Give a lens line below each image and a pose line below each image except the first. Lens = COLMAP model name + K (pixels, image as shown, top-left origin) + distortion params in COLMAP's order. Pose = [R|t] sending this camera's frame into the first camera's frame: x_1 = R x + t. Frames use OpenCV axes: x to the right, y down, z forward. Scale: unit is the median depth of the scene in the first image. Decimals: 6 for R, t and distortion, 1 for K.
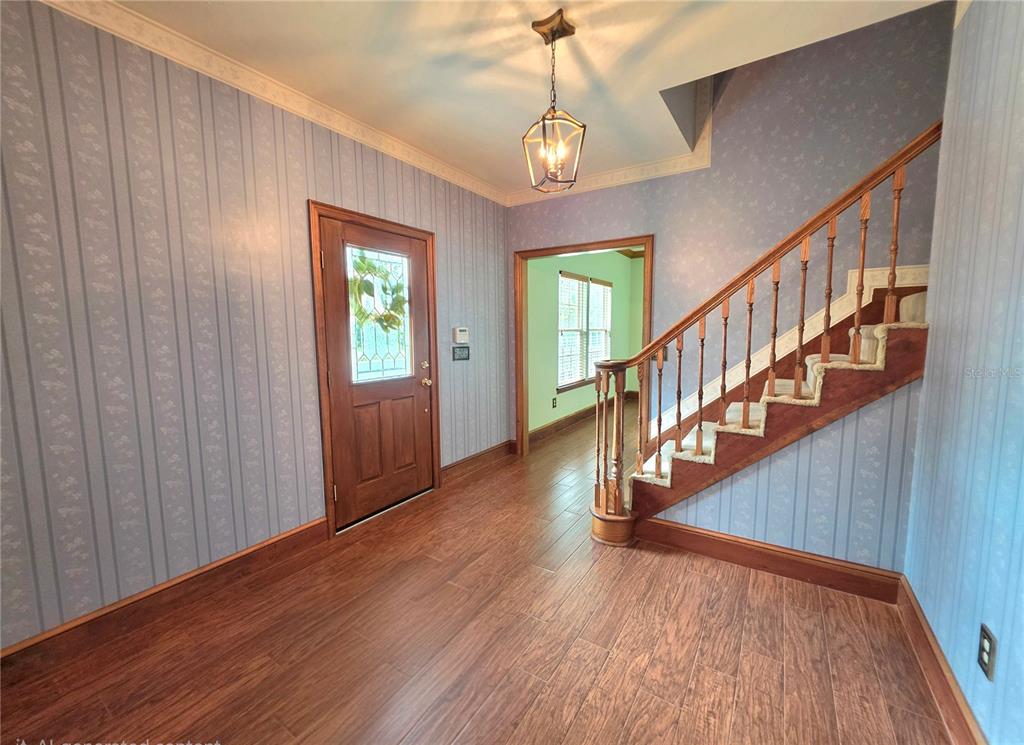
lens RADIAL K [[415.8, 0, 511.6], [0, 415.8, 373.9], [0, 0, 1]] dist [-0.000342, 0.000014]
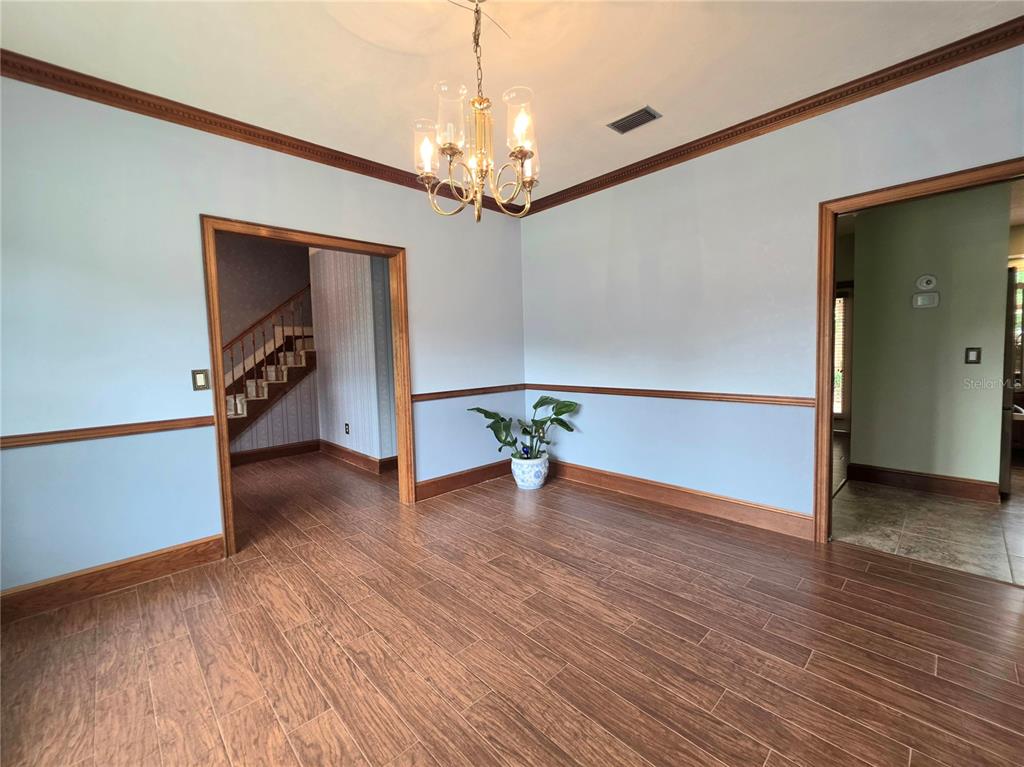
lens RADIAL K [[416.3, 0, 511.3], [0, 416.3, 381.8], [0, 0, 1]] dist [-0.000913, -0.000046]
pose [[0.240185, -0.065216, 0.968534, -1.323493], [0.134631, 0.990336, 0.033297, 0.166413], [-0.961346, 0.122398, 0.246644, -0.888510]]
